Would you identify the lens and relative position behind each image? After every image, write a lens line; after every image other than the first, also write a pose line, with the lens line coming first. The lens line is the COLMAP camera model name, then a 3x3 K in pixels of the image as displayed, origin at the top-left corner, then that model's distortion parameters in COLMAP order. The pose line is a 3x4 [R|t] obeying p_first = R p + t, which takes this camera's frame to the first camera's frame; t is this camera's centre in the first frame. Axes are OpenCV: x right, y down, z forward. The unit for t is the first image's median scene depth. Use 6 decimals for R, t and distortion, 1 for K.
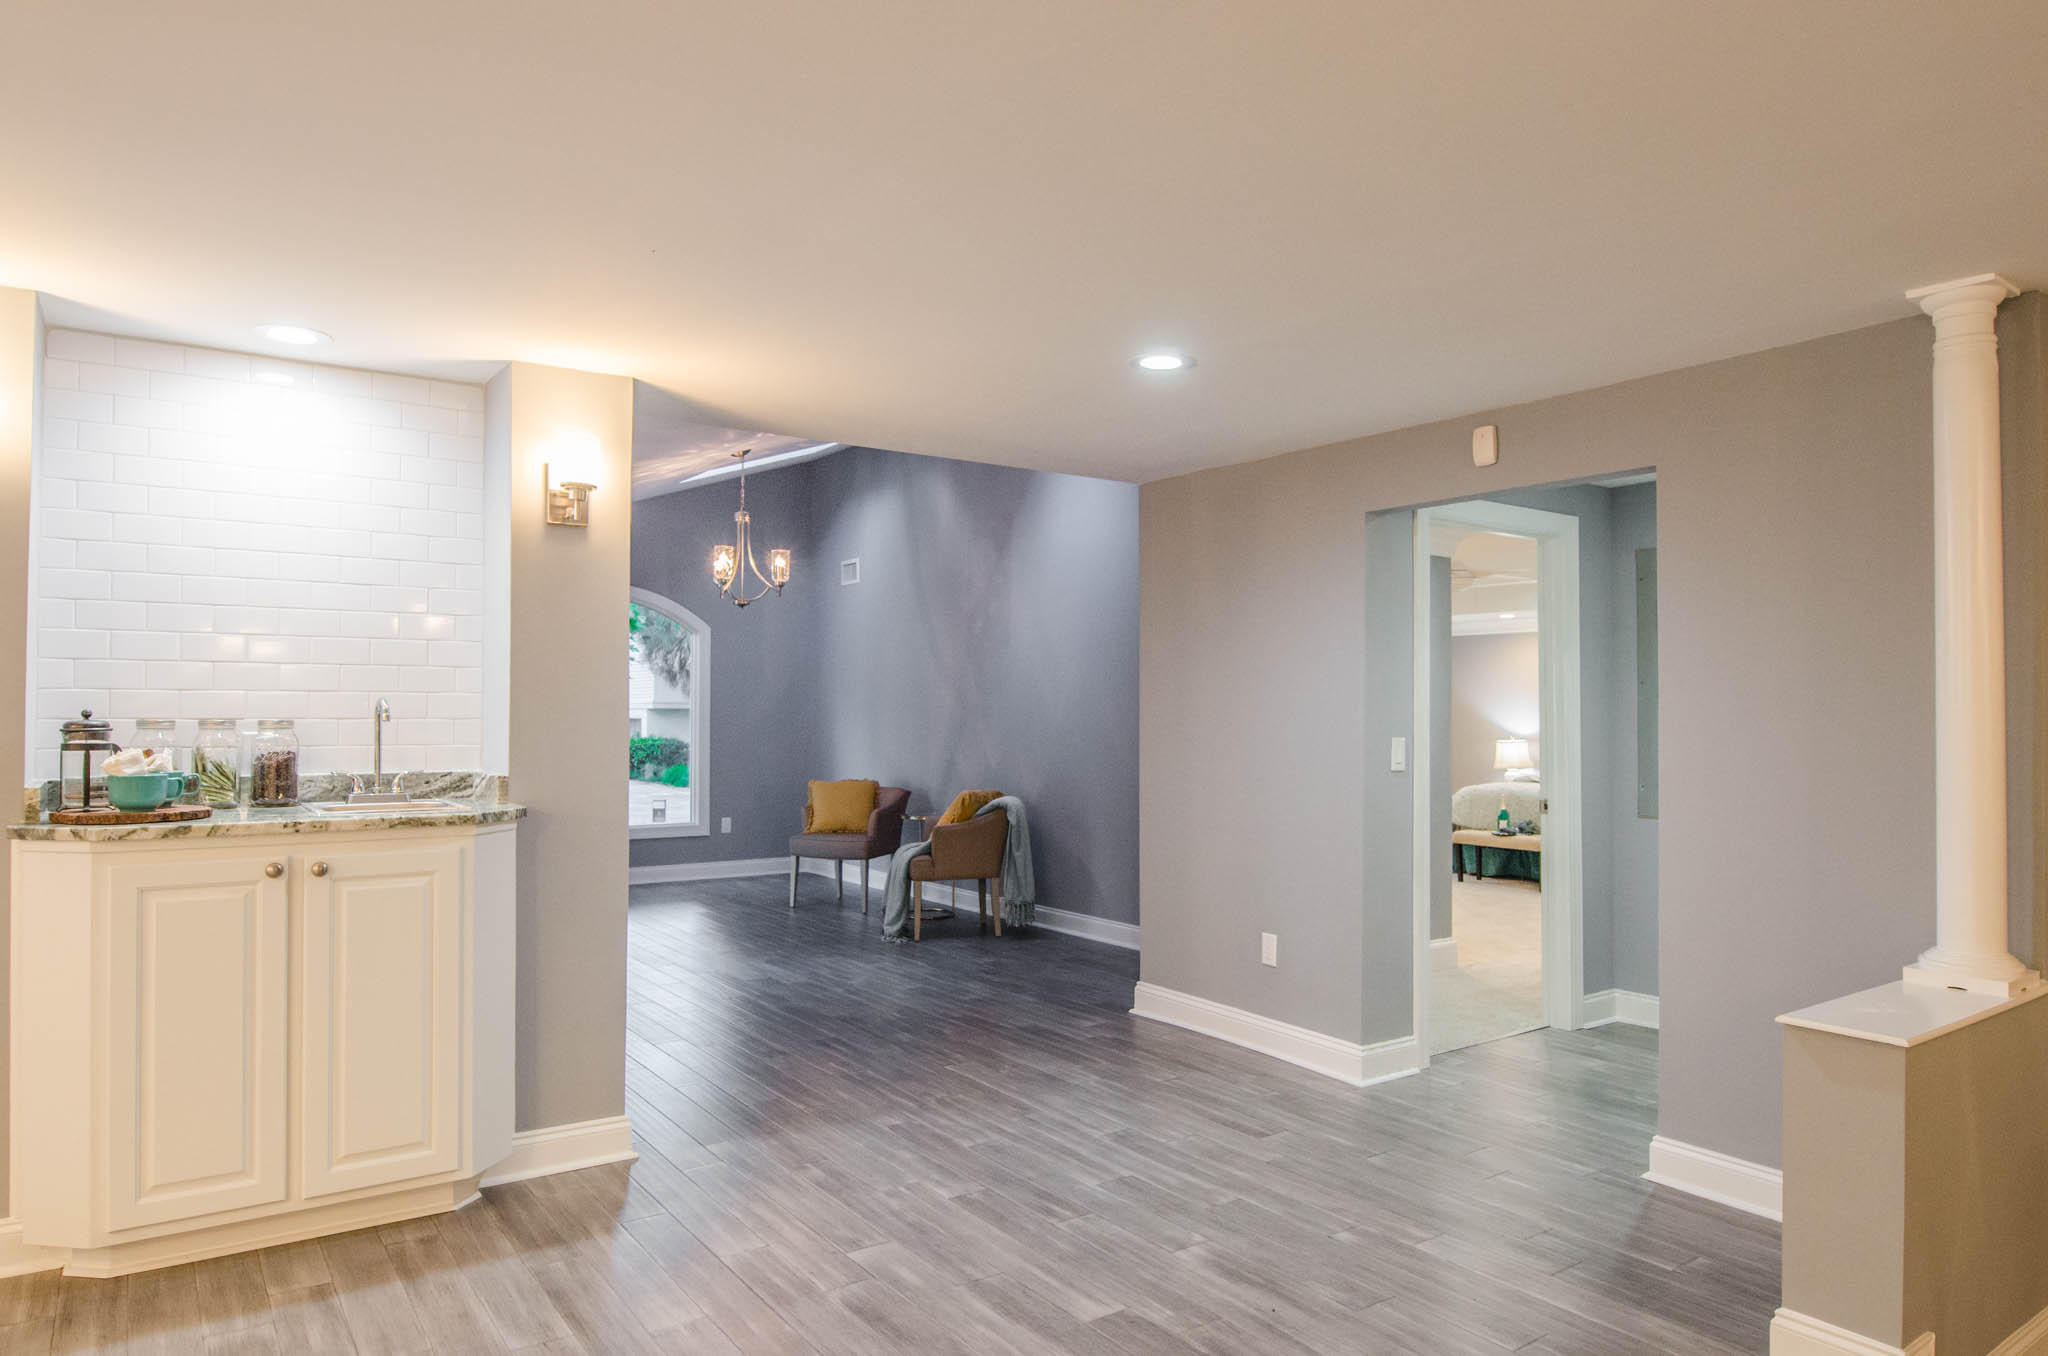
lens RADIAL K [[1261.4, 0, 1021.4], [0, 1261.4, 684.5], [0, 0, 1]] dist [-0.013719, -0.002071]
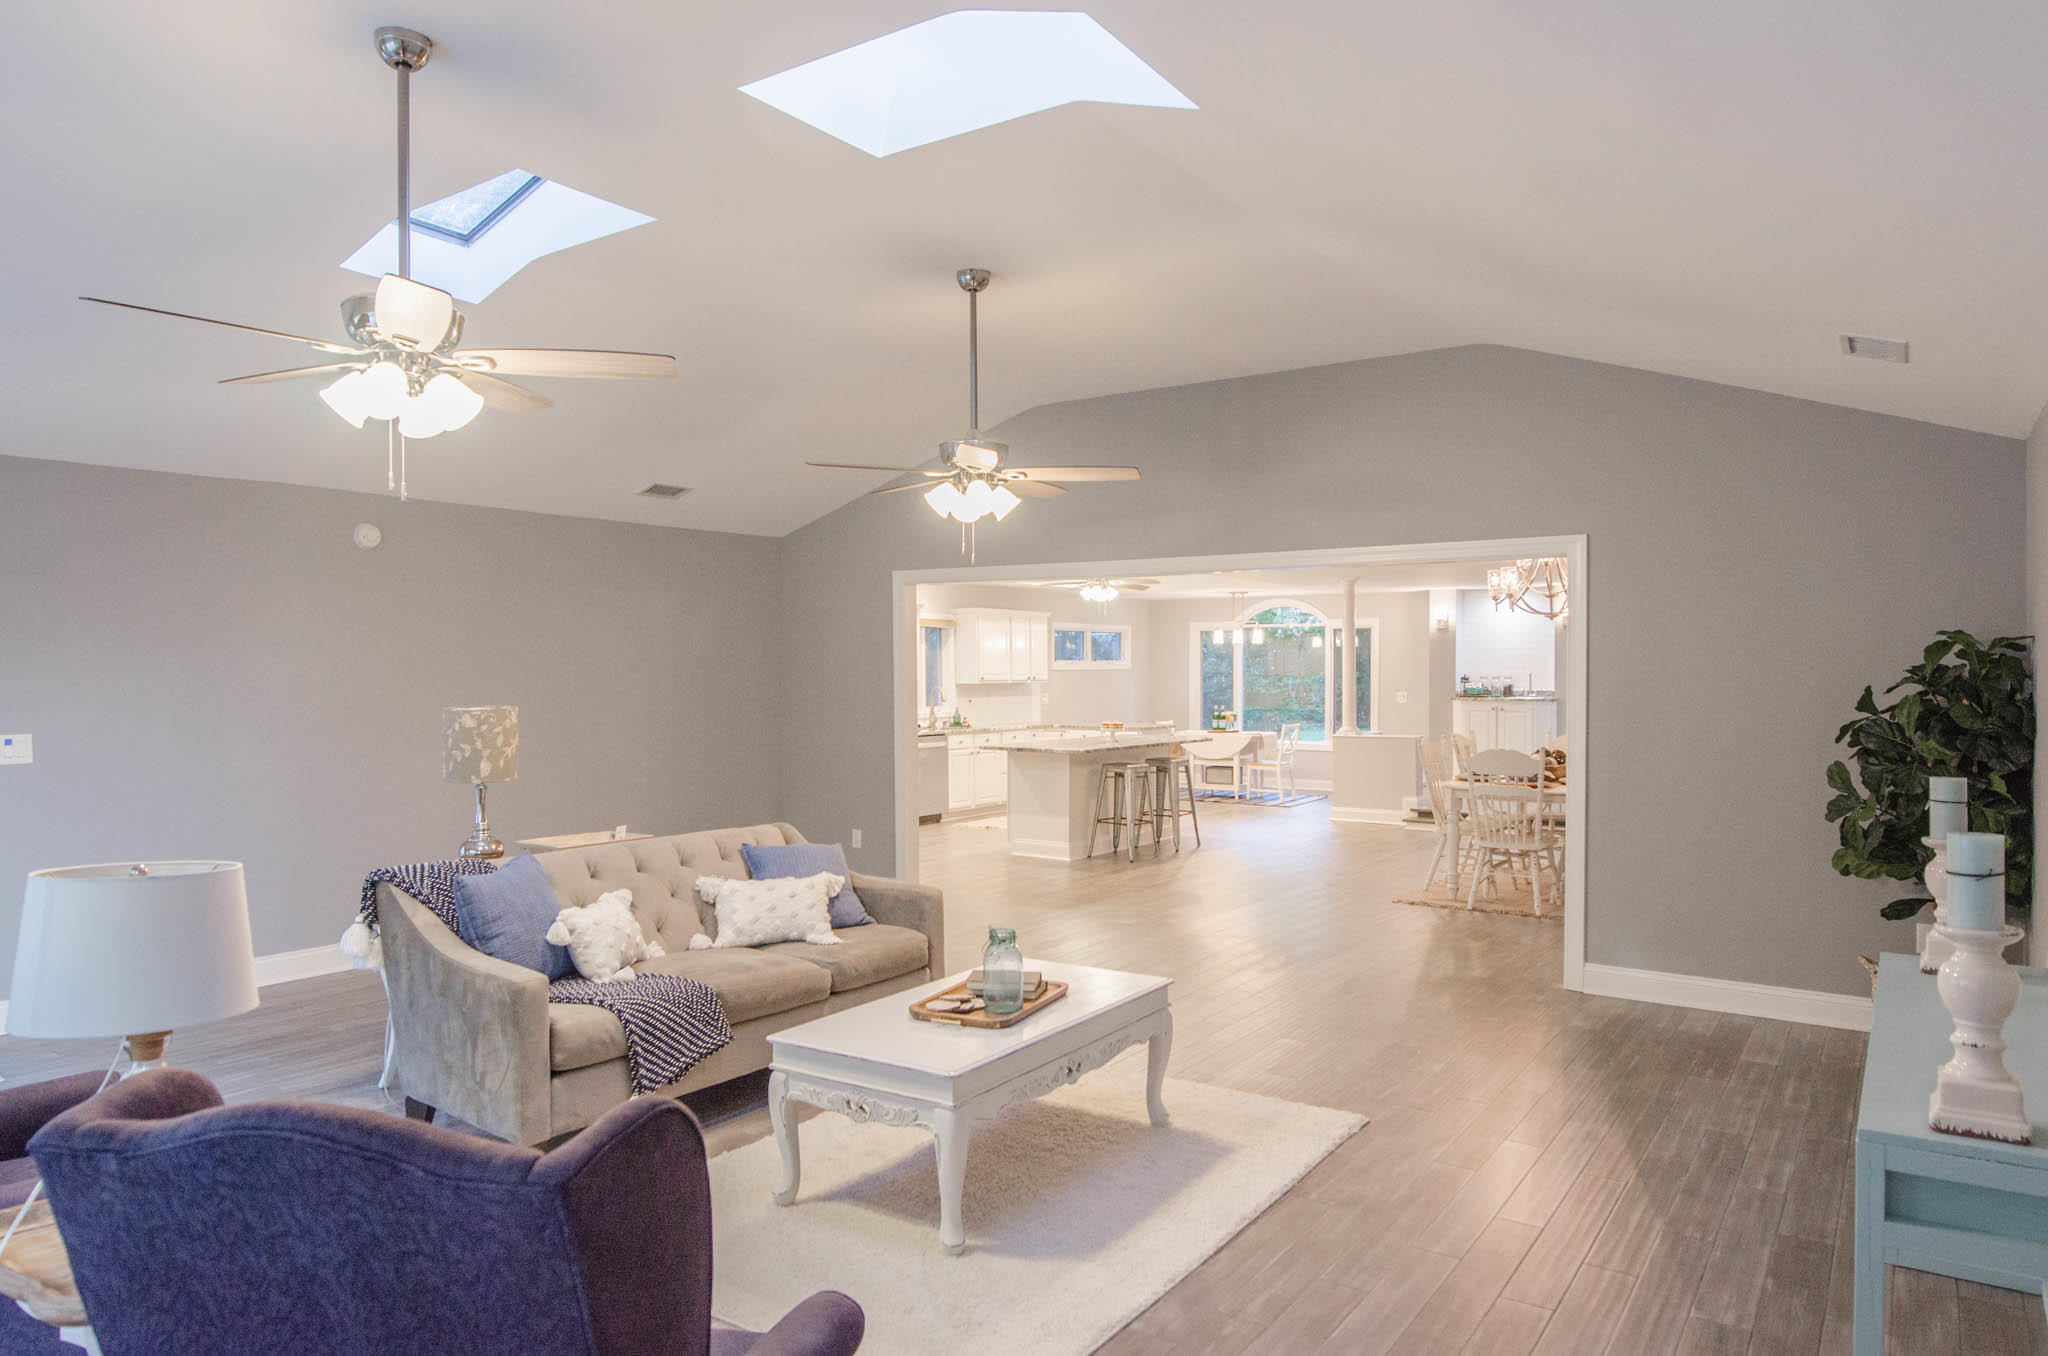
lens RADIAL K [[1261.4, 0, 1021.4], [0, 1261.4, 684.5], [0, 0, 1]] dist [-0.013719, -0.002071]
pose [[0.341818, 0.005995, -0.939747, 2.856563], [0.020758, 0.999688, 0.013928, -0.040293], [0.939537, -0.024268, 0.341587, -2.019827]]
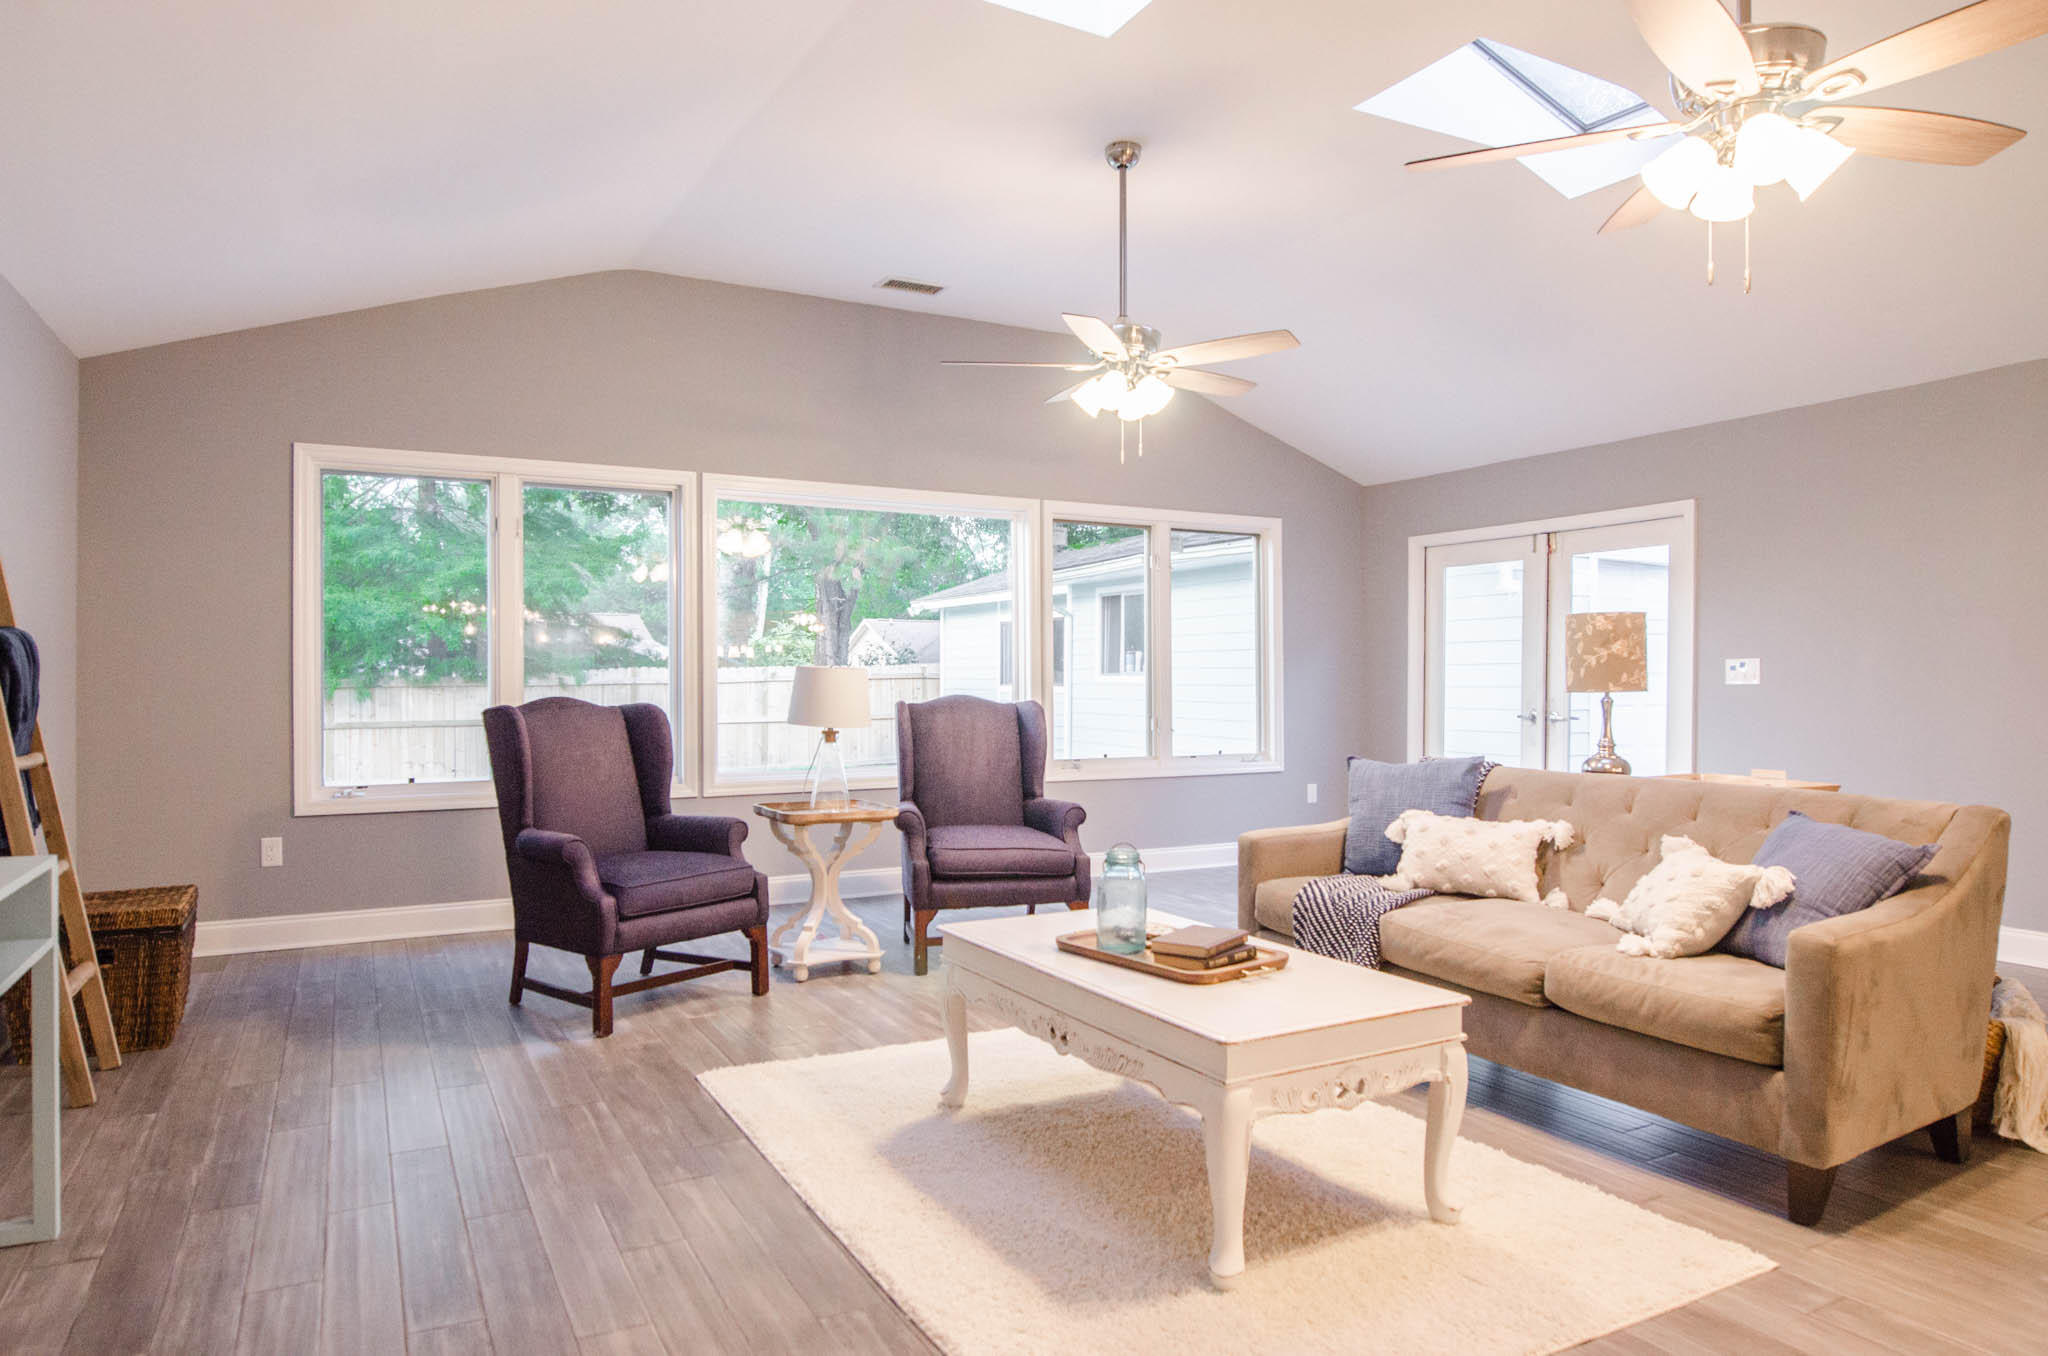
lens RADIAL K [[1275.3, 0, 1023.1], [0, 1275.3, 686.5], [0, 0, 1]] dist [-0.012565, -0.001409]
pose [[-0.993912, -0.003153, 0.110128, 1.792381], [-0.004534, 0.999914, -0.012290, 0.083359], [-0.110080, -0.012715, -0.993841, -0.777073]]
